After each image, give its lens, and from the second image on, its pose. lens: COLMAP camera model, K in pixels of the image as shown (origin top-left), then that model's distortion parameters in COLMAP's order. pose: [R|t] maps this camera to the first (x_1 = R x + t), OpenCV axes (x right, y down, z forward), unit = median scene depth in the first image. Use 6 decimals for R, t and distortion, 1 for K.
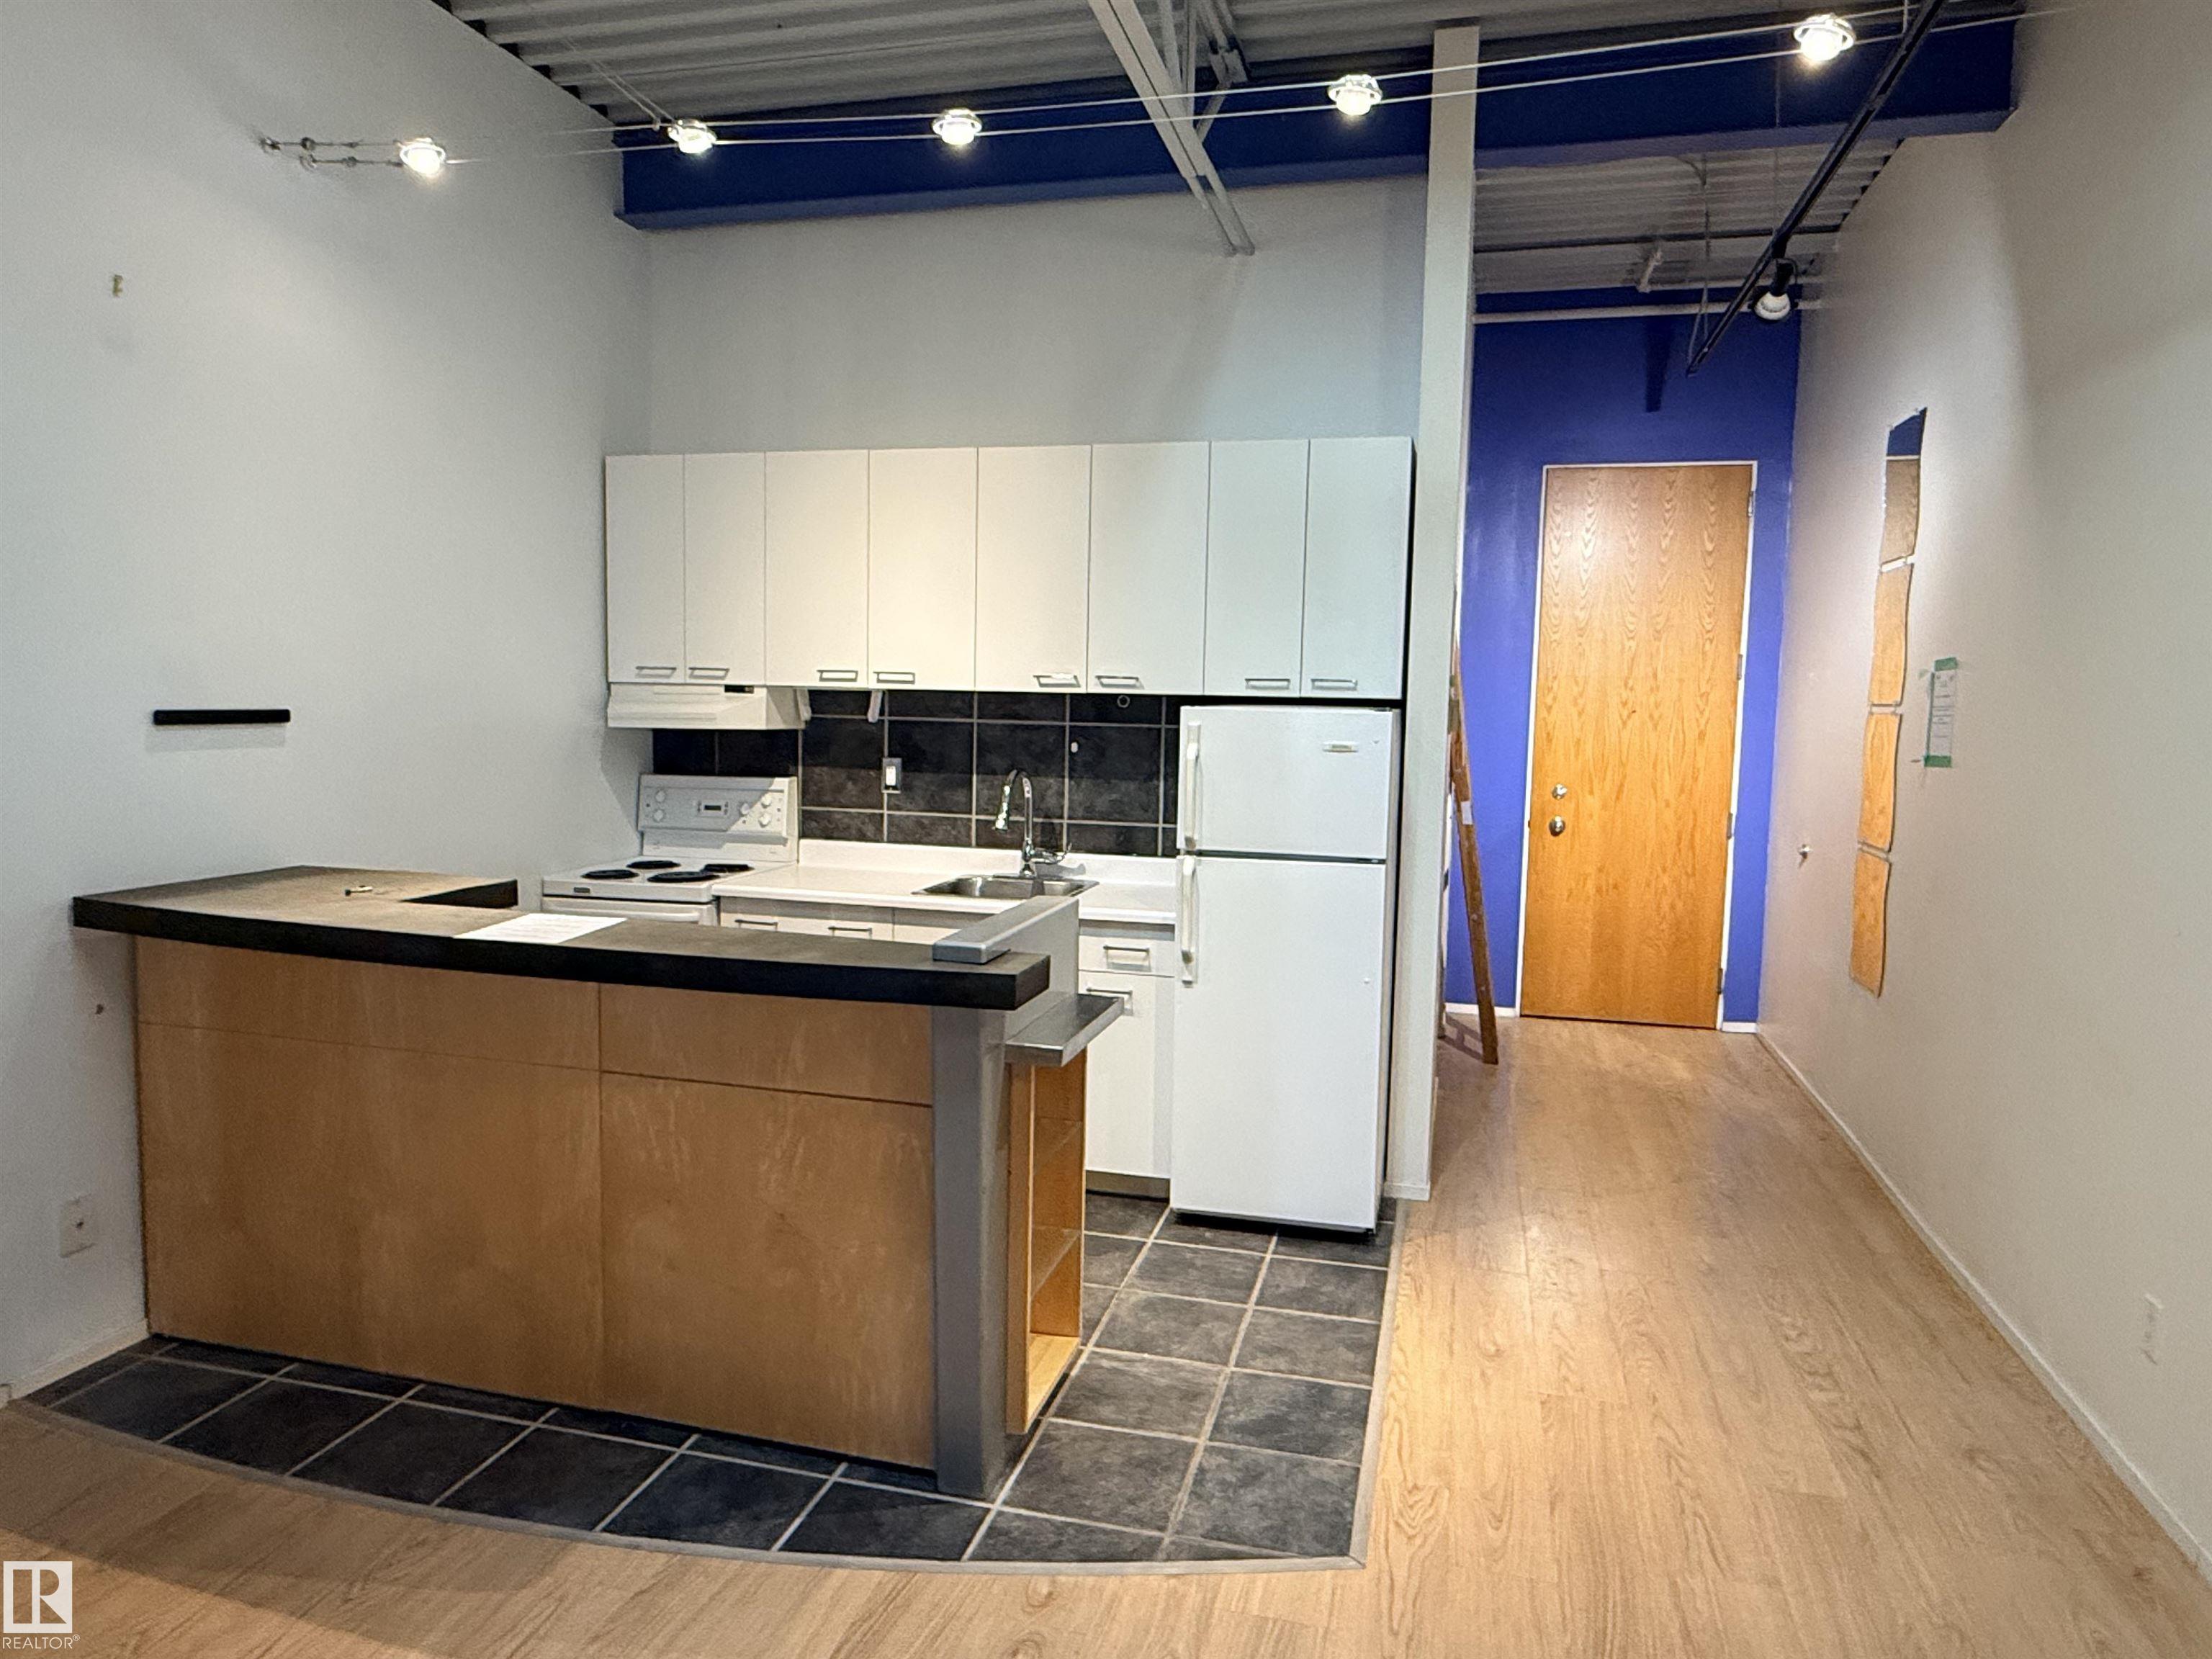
lens RADIAL K [[1409.9, 0, 1090.7], [0, 1409.9, 823.4], [0, 0, 1]] dist [0.003039, -0.000043]
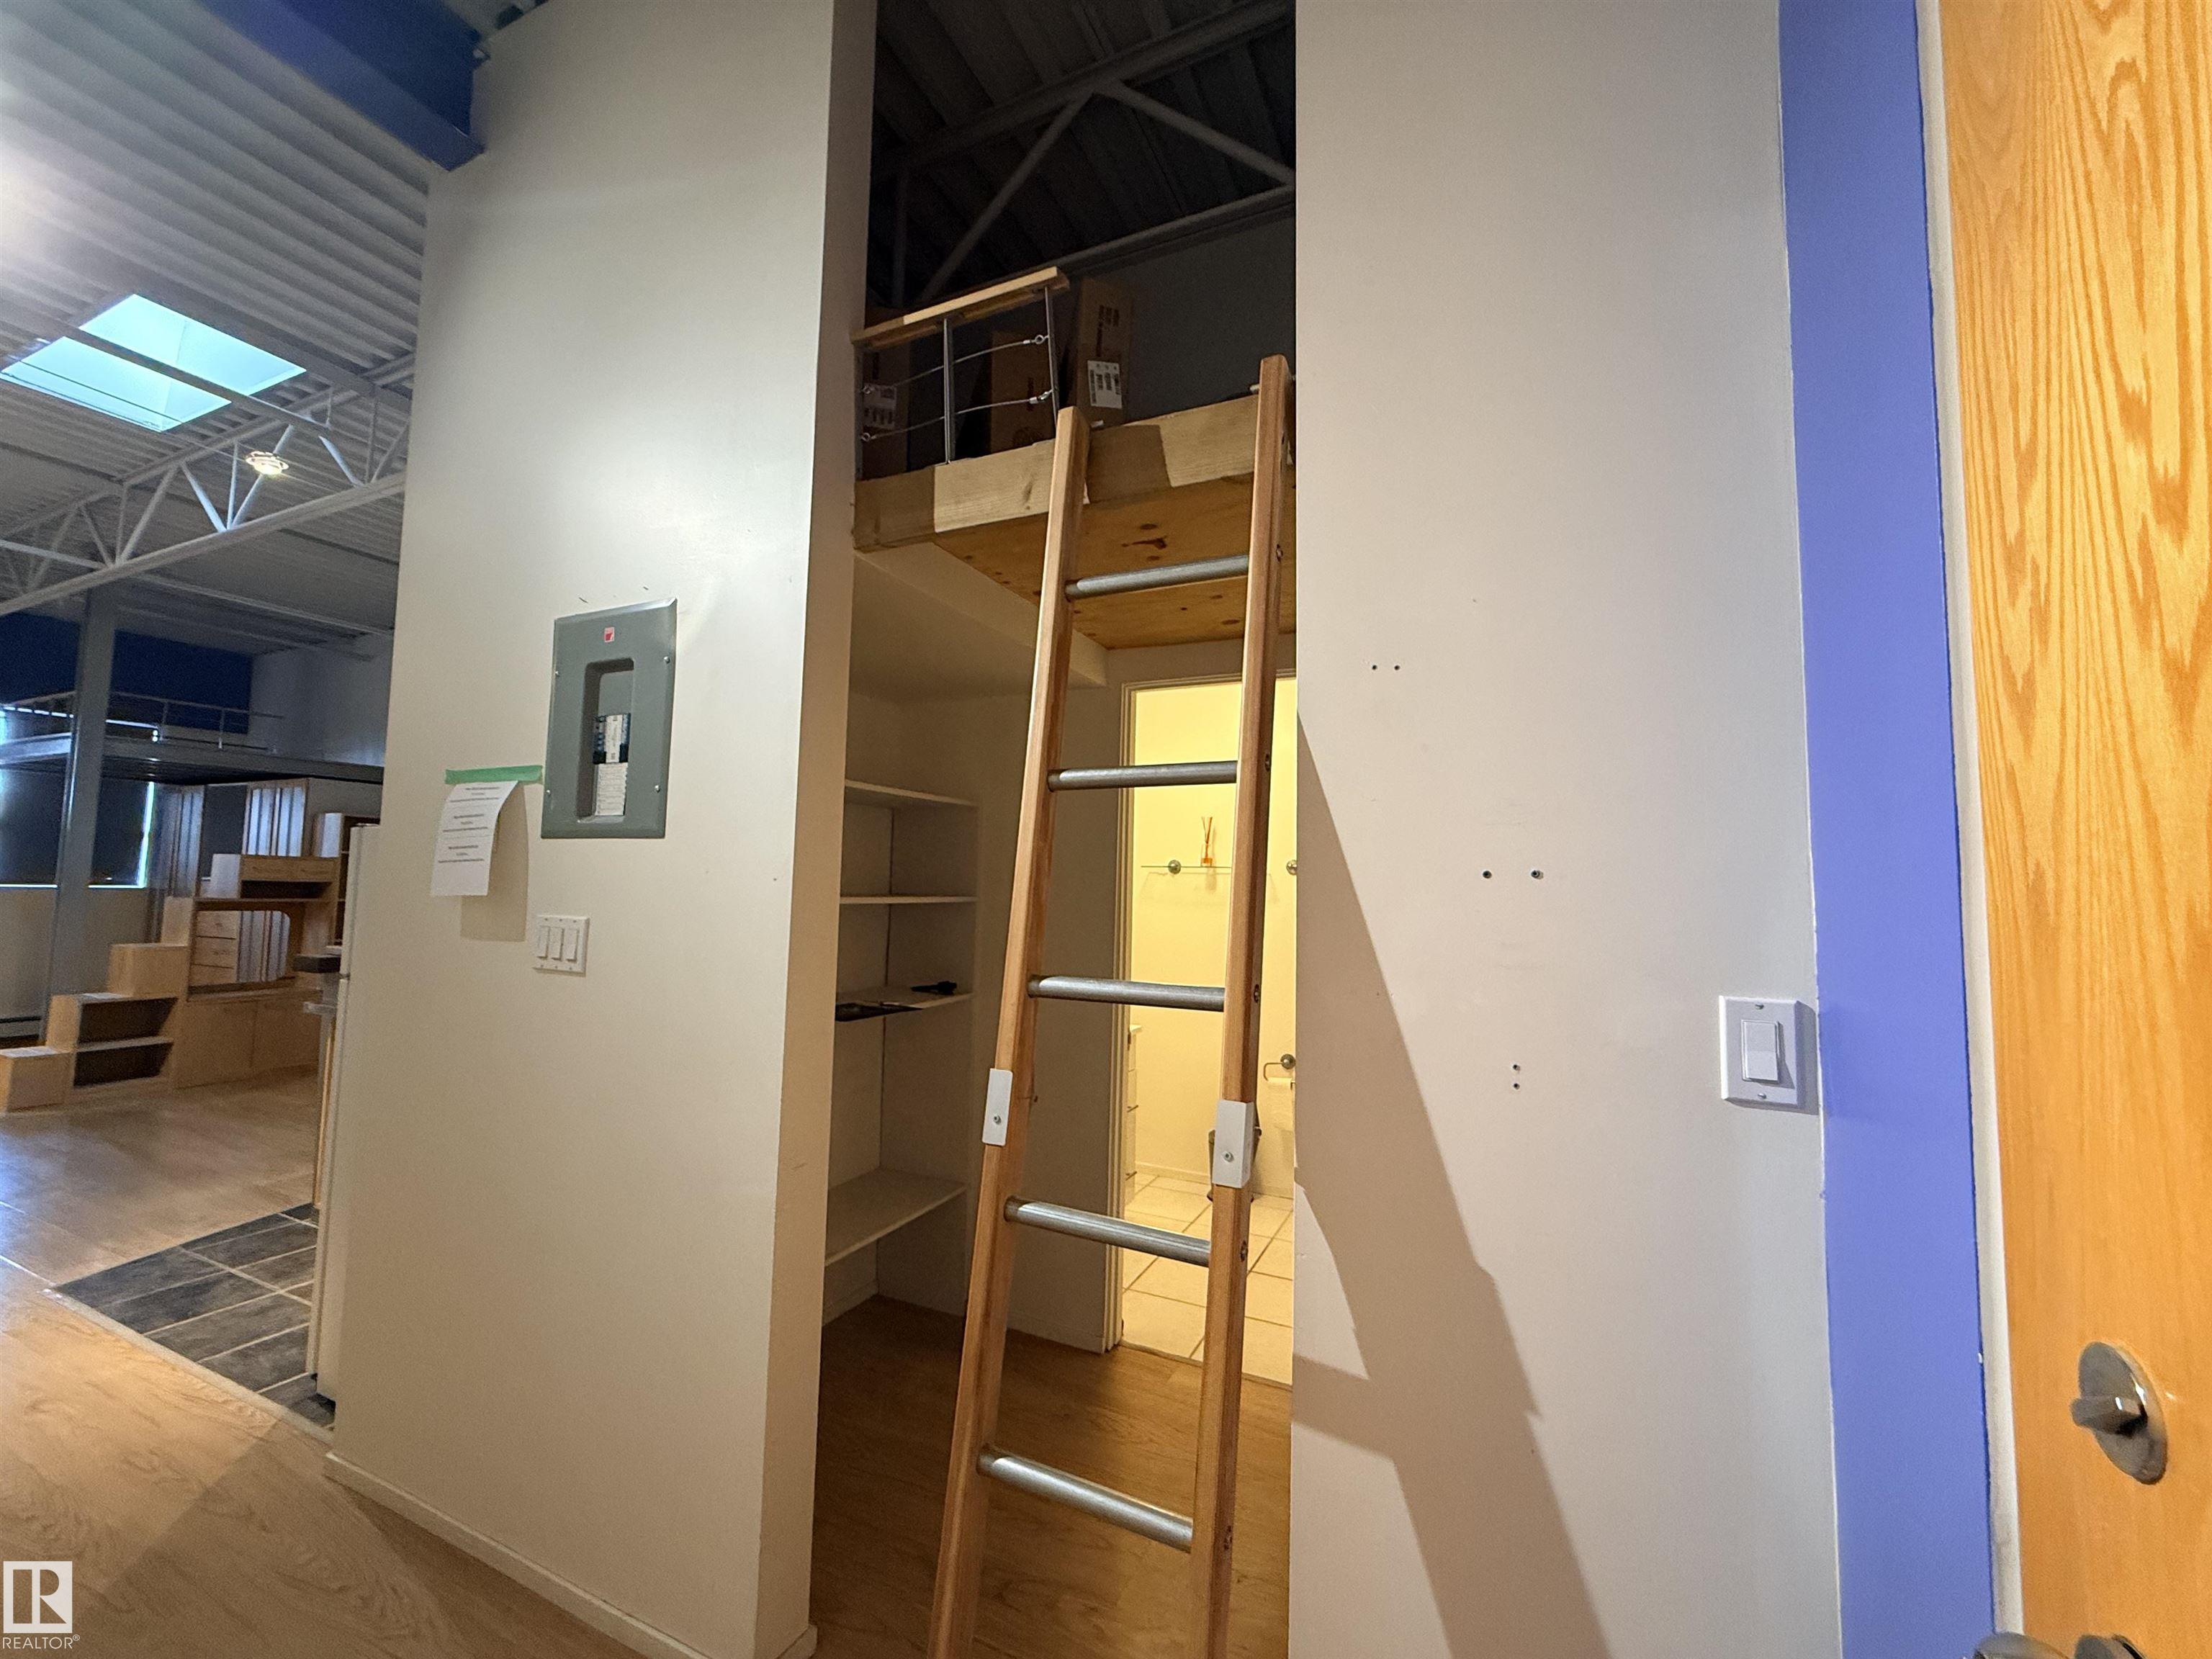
lens RADIAL K [[879.3, 0, 1100.8], [0, 879.3, 826.0], [0, 0, 1]] dist [0.000441, 0.000057]
pose [[-0.177194, -0.092873, -0.979784, 0.658225], [-0.115335, 0.990637, -0.073044, -0.086608], [0.977395, 0.100061, -0.186246, 1.460739]]
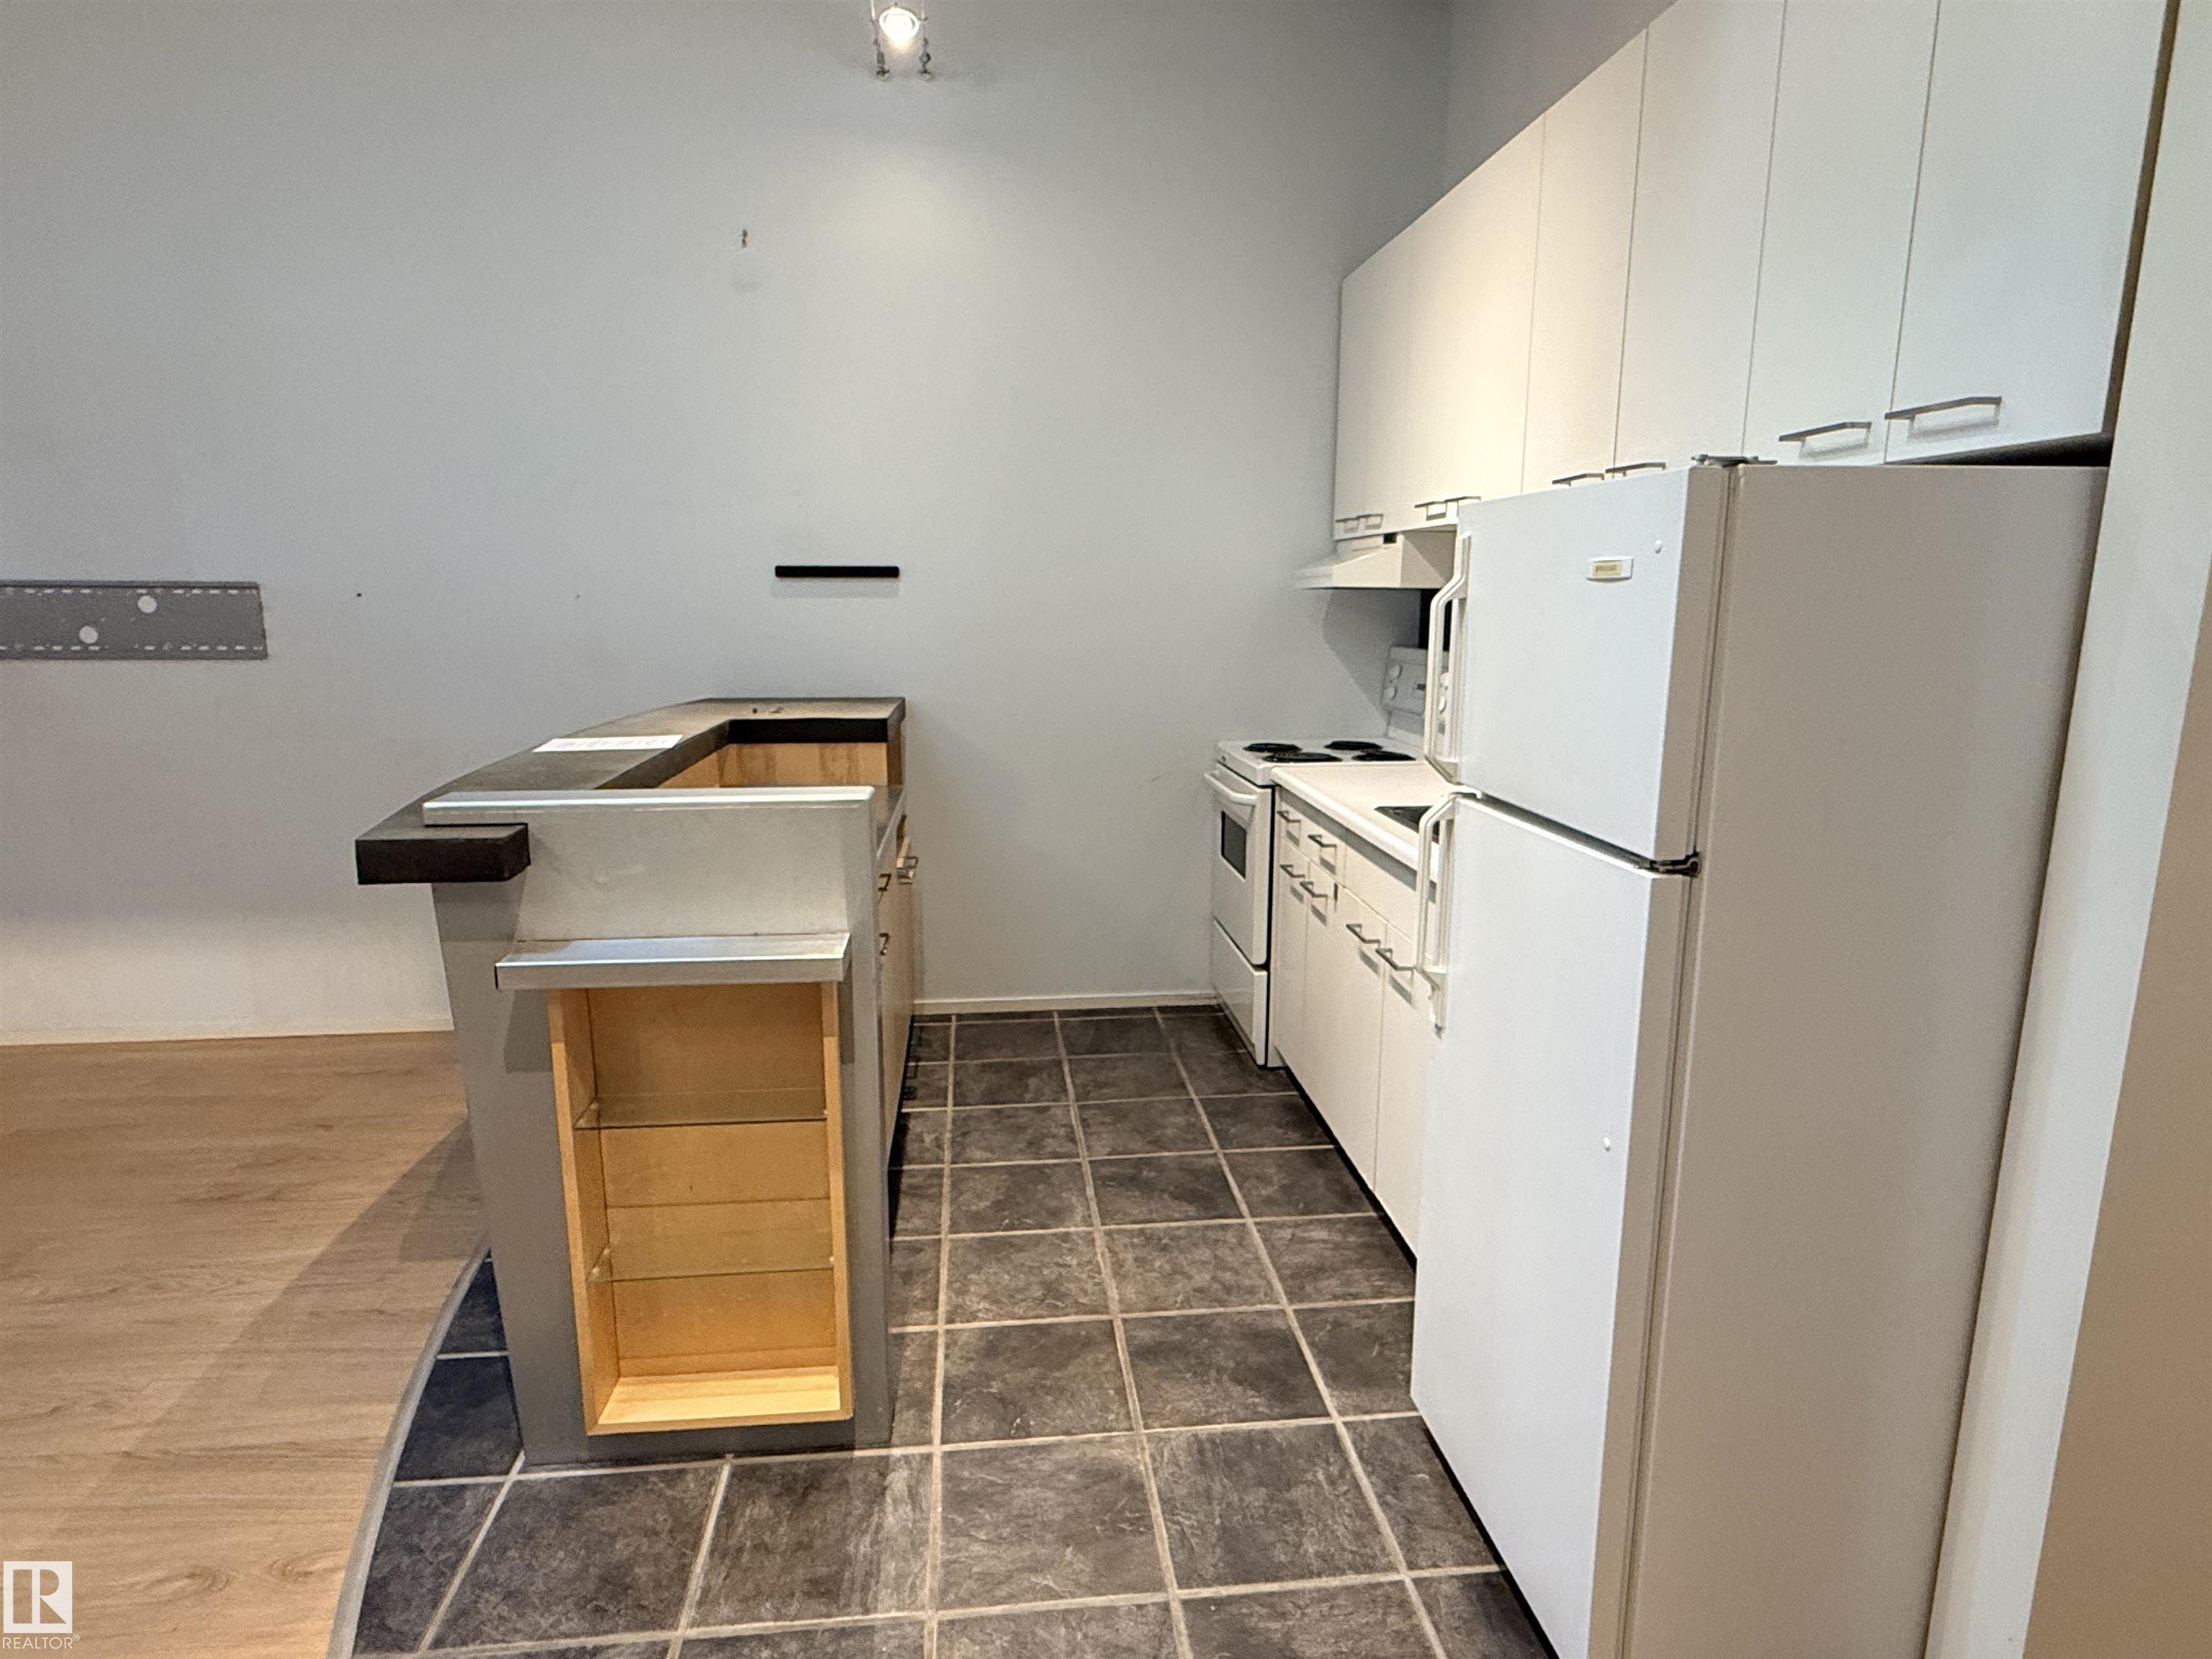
lens RADIAL K [[1224.5, 0, 1092.2], [0, 1224.5, 830.4], [0, 0, 1]] dist [-0.000343, 0.000410]
pose [[0.350631, 0.159627, -0.922810, 0.412884], [-0.081834, 0.986820, 0.139605, -0.014714], [0.932932, 0.026567, 0.359072, 0.655540]]
